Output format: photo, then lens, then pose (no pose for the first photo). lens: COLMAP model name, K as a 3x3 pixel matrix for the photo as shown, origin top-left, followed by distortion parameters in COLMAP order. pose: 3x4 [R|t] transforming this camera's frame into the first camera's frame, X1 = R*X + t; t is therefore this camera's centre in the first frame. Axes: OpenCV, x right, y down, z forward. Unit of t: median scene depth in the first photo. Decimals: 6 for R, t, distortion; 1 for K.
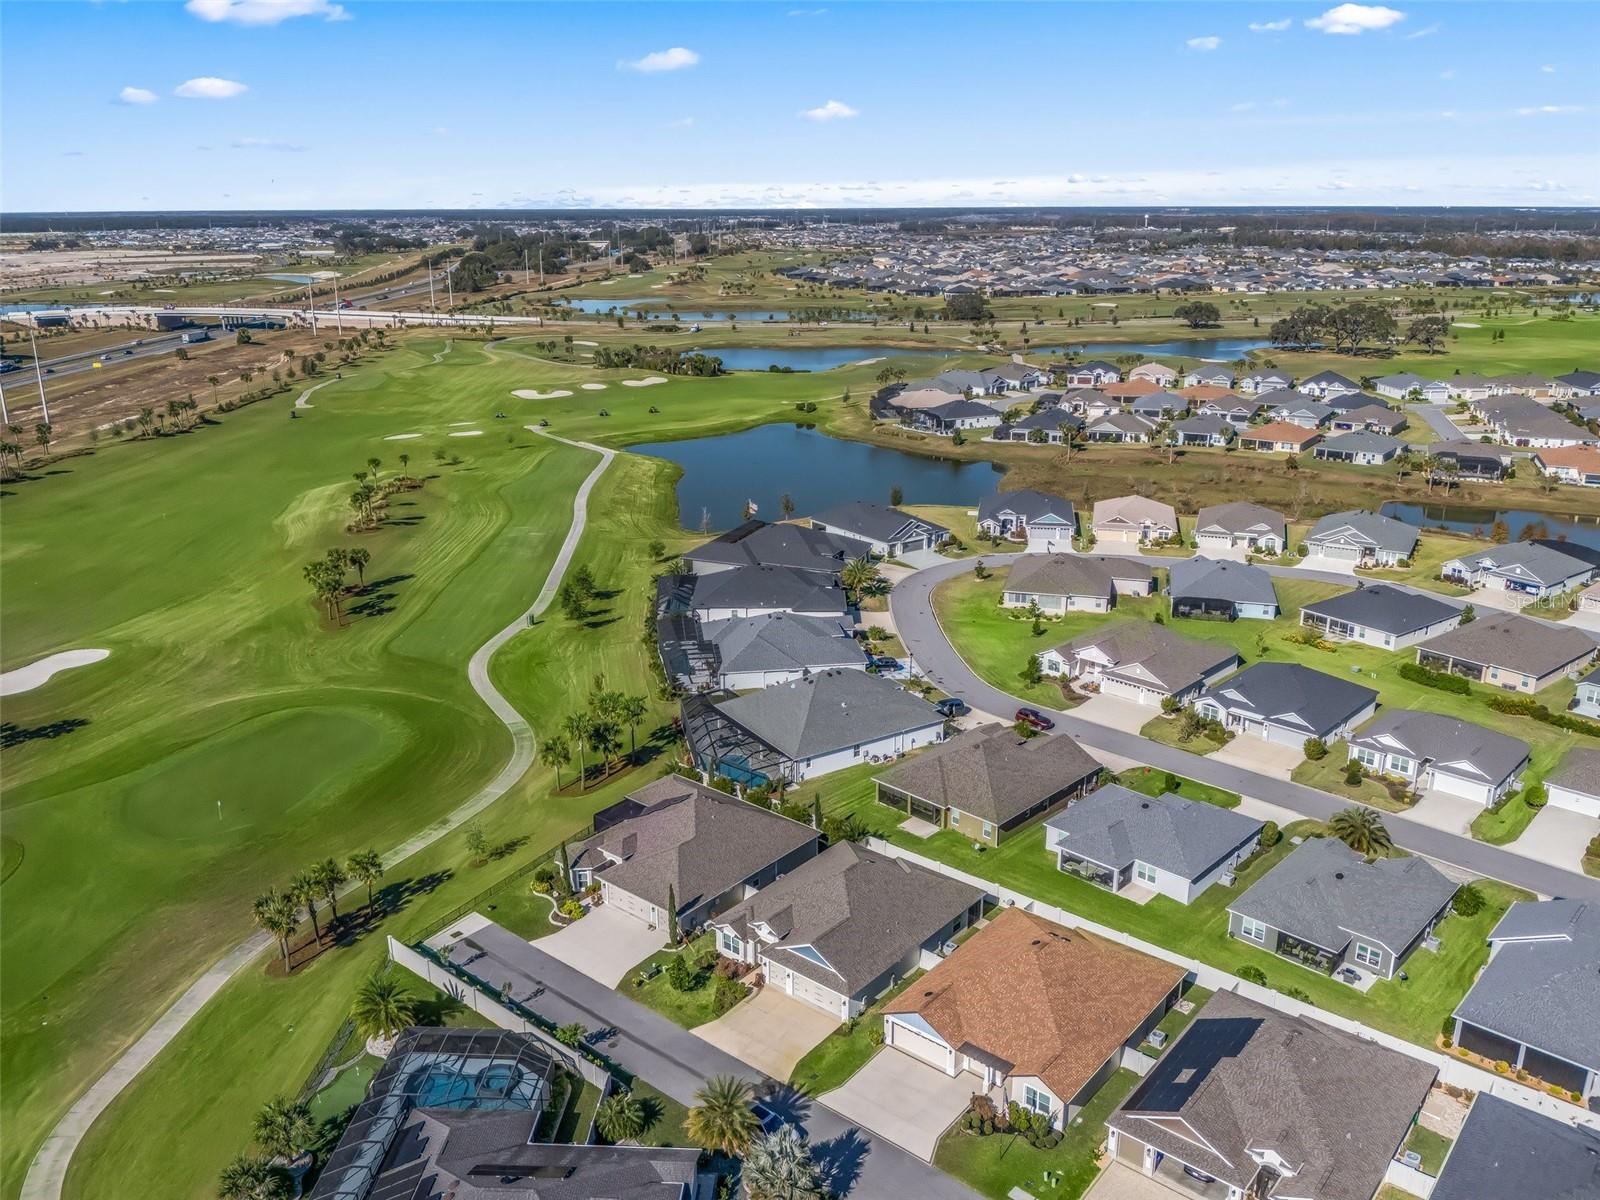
lens RADIAL K [[1258.7, 0, 800.0], [0, 1258.7, 600.0], [0, 0, 1]] dist [0.060057, -0.139407]
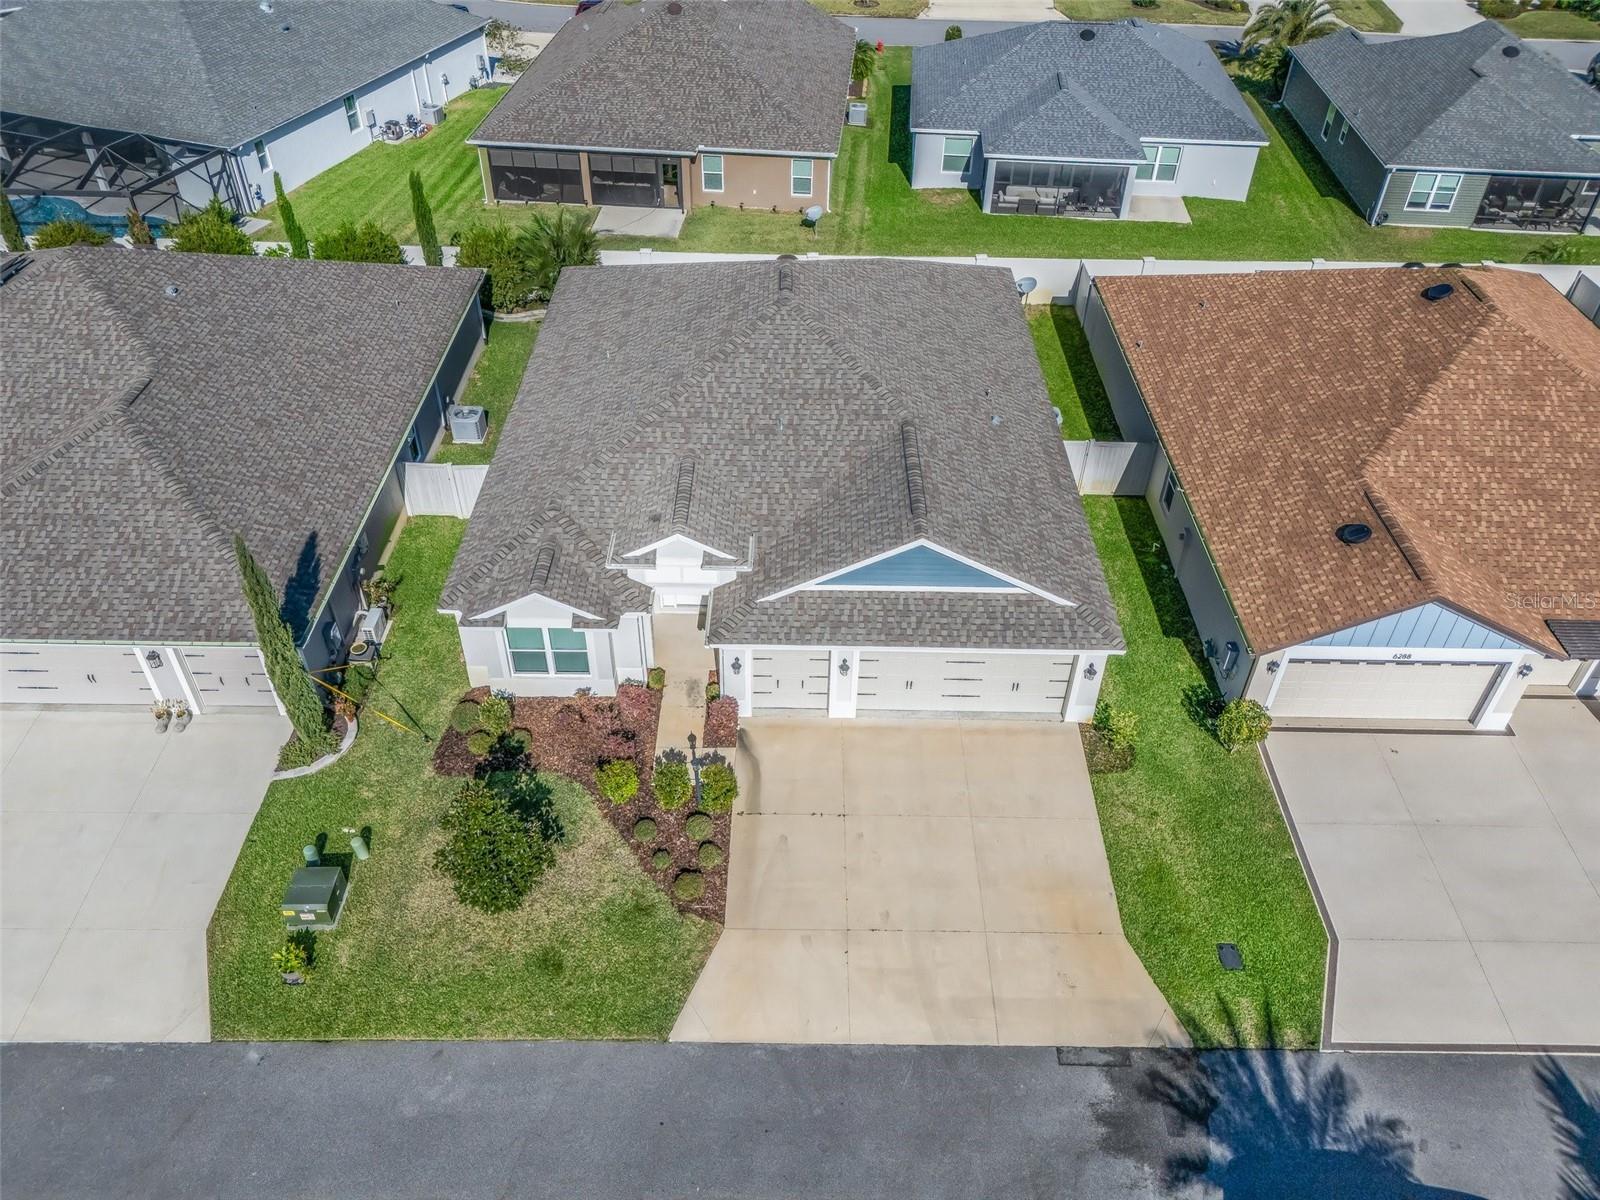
lens RADIAL K [[1182.8, 0, 812.2], [0, 1182.8, 592.7], [0, 0, 1]] dist [0.082645, -0.089886]
pose [[0.767504, -0.391922, 0.507282, -0.106427], [0.171821, 0.888152, 0.426219, 0.122011], [-0.617588, -0.239963, 0.749001, 0.592807]]
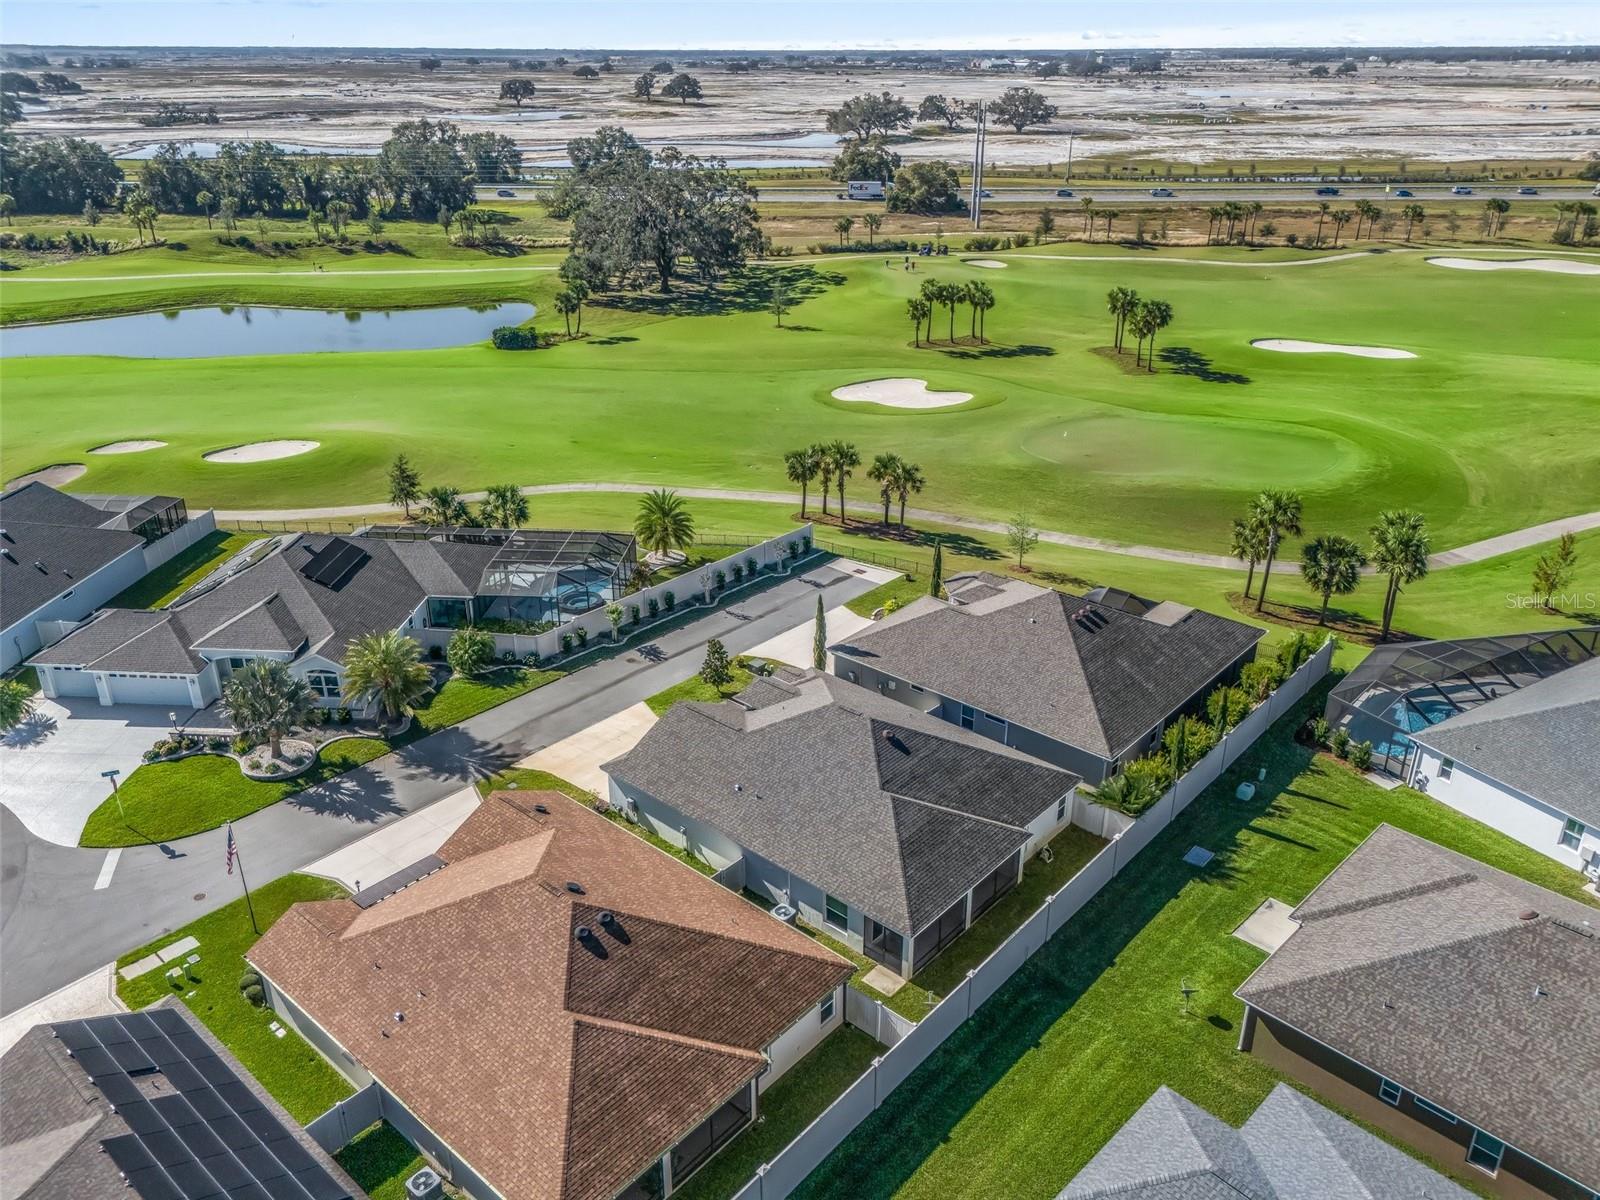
lens RADIAL K [[1182.8, 0, 812.2], [0, 1182.8, 592.7], [0, 0, 1]] dist [0.082645, -0.089886]
pose [[-0.014380, 0.413624, -0.910334, 0.405469], [-0.306264, 0.864848, 0.397795, -0.037366], [0.951838, 0.284523, 0.114241, 0.710903]]
